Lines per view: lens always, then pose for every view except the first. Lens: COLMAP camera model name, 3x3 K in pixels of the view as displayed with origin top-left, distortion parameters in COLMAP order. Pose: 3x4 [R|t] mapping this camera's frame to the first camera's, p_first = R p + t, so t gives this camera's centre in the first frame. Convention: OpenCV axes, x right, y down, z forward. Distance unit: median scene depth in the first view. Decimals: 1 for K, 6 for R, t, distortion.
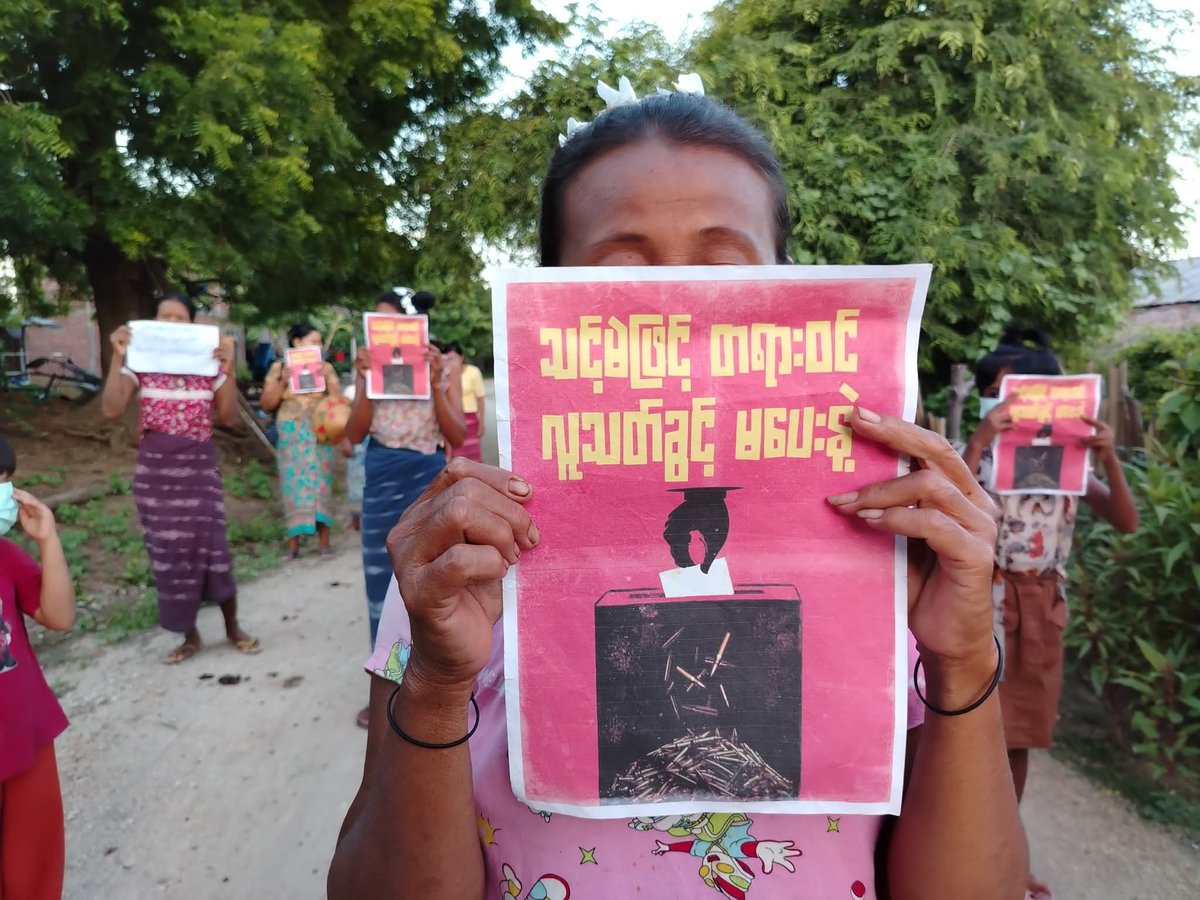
lens RADIAL K [[953.2, 0, 607.0], [0, 953.2, 461.4], [0, 0, 1]] dist [0.018783, -0.001468]
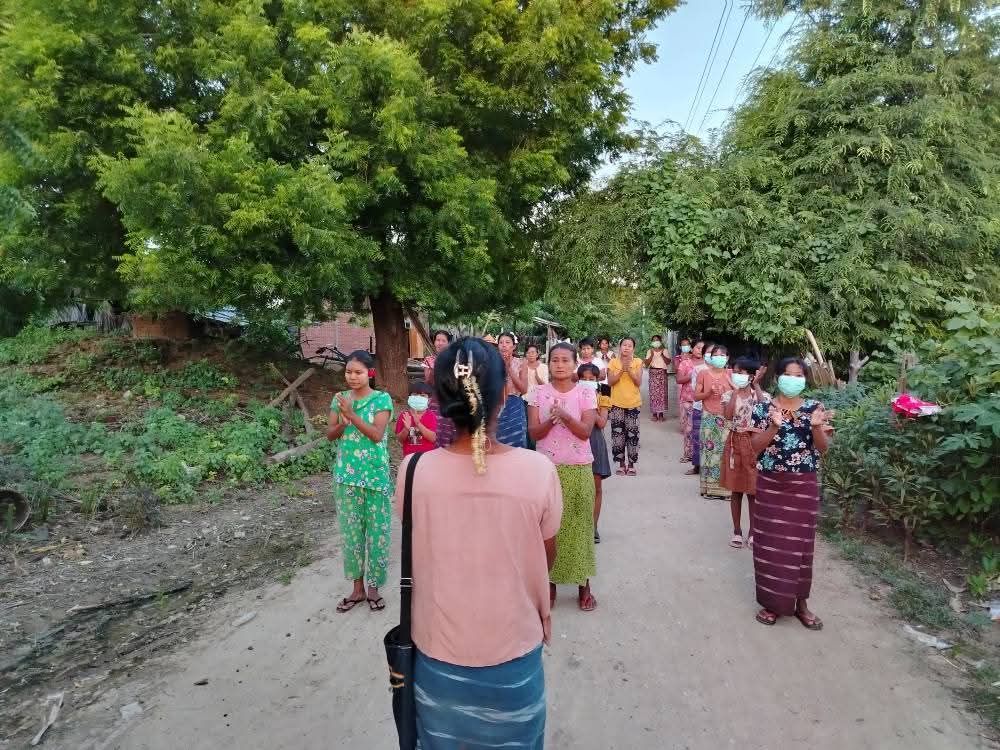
lens RADIAL K [[794.3, 0, 500.9], [0, 794.3, 378.2], [0, 0, 1]] dist [0.018783, -0.001468]
pose [[0.967707, -0.003680, -0.252052, 0.102368], [-0.009302, 0.998691, -0.050295, 0.022992], [0.251907, 0.051016, 0.966406, -0.477740]]
